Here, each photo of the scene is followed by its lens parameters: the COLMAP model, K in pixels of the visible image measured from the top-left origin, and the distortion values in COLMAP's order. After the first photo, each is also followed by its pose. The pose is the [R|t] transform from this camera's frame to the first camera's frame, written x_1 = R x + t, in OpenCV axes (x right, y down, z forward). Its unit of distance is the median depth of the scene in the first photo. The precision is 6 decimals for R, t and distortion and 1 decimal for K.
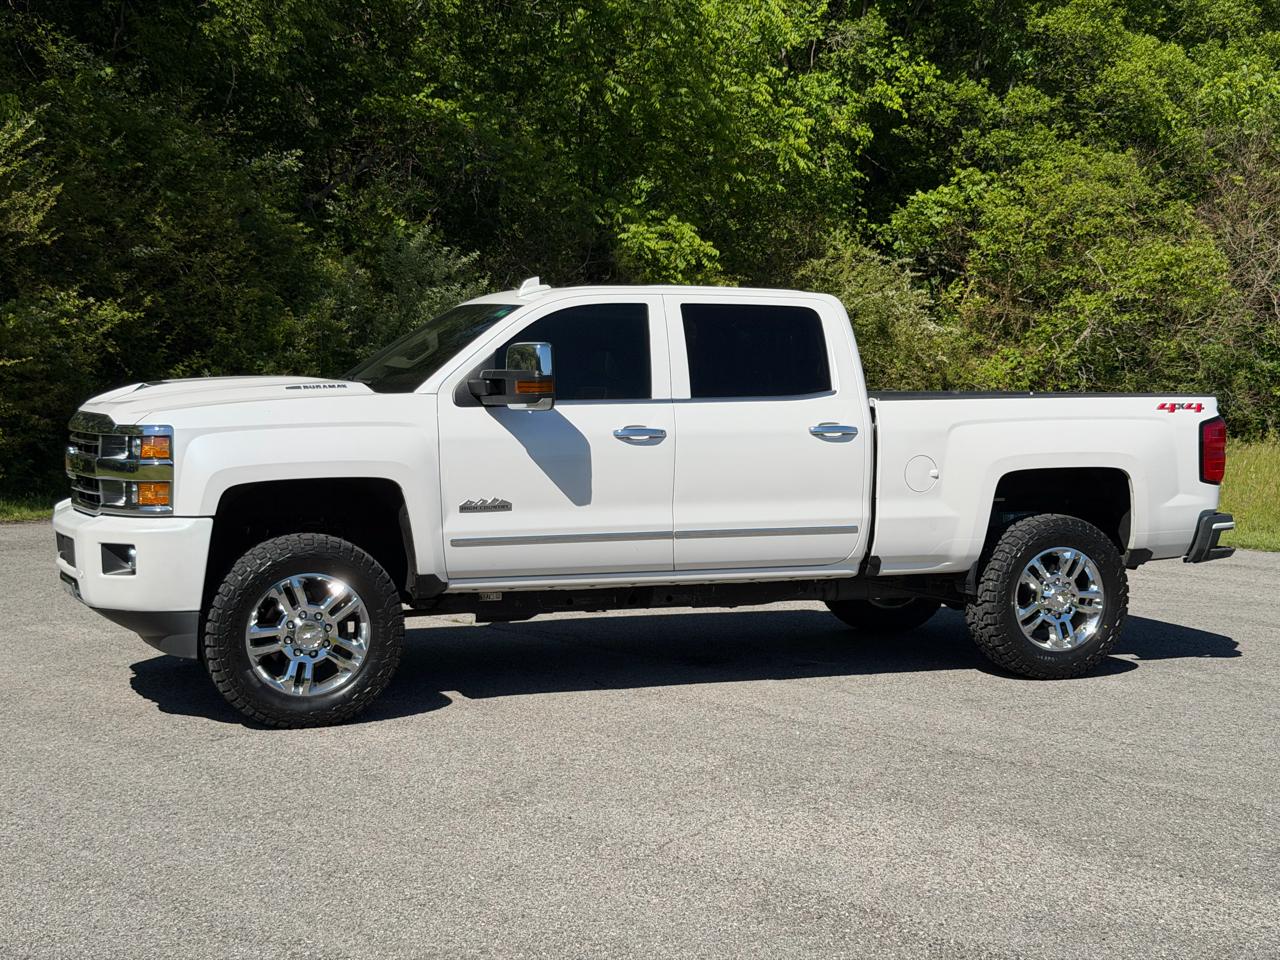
lens RADIAL K [[2212.5, 0, 699.4], [0, 2212.5, 482.6], [0, 0, 1]] dist [0.185897, -0.272187]
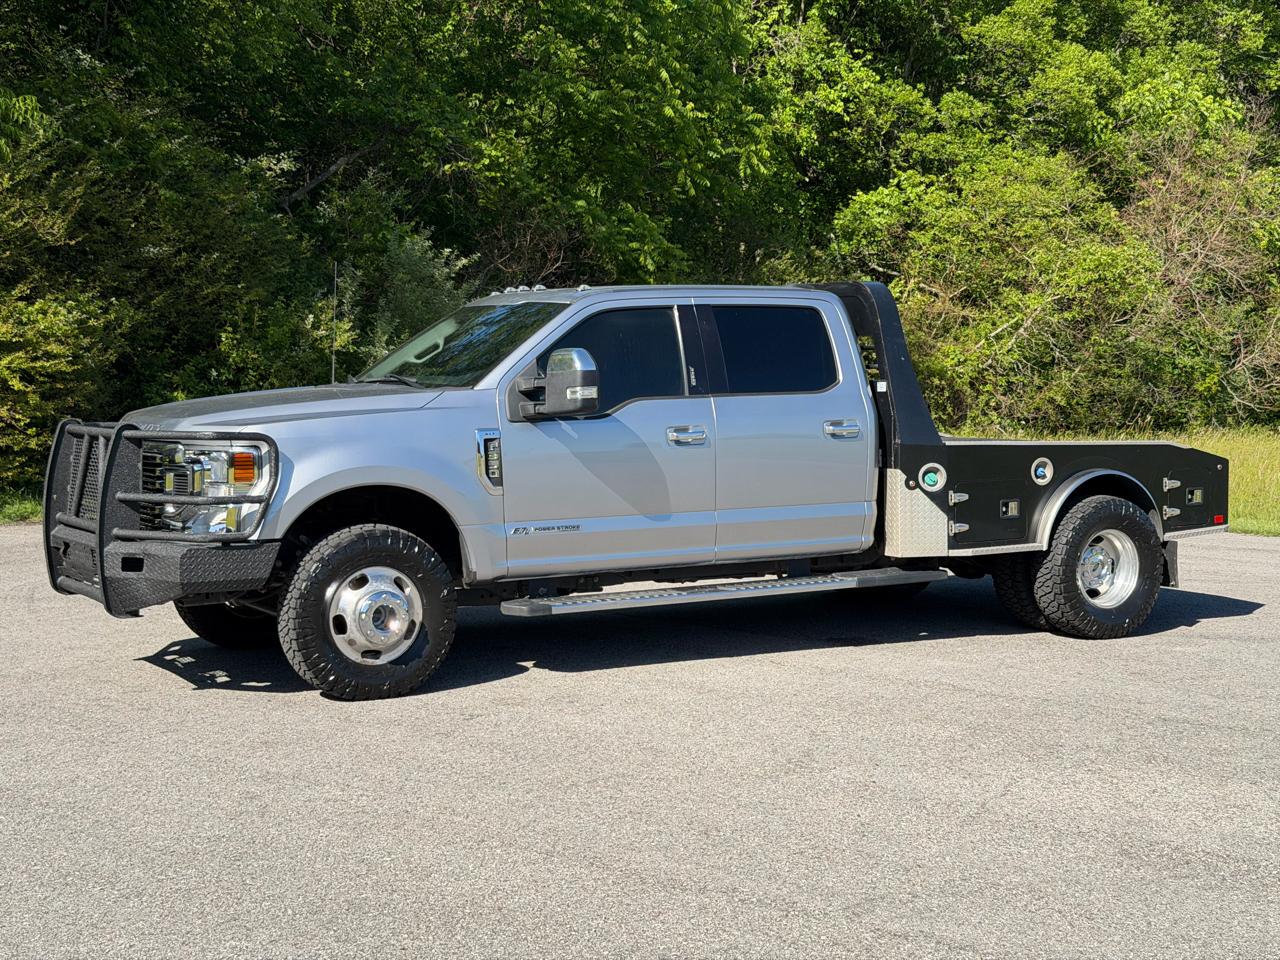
lens RADIAL K [[2222.2, 0, 637.0], [0, 2222.2, 519.8], [0, 0, 1]] dist [0.182675, -0.299116]
pose [[0.995731, -0.010127, 0.091748, -0.102070], [0.008570, 0.999813, 0.017349, 0.001493], [-0.091906, -0.016488, 0.995631, -0.024386]]
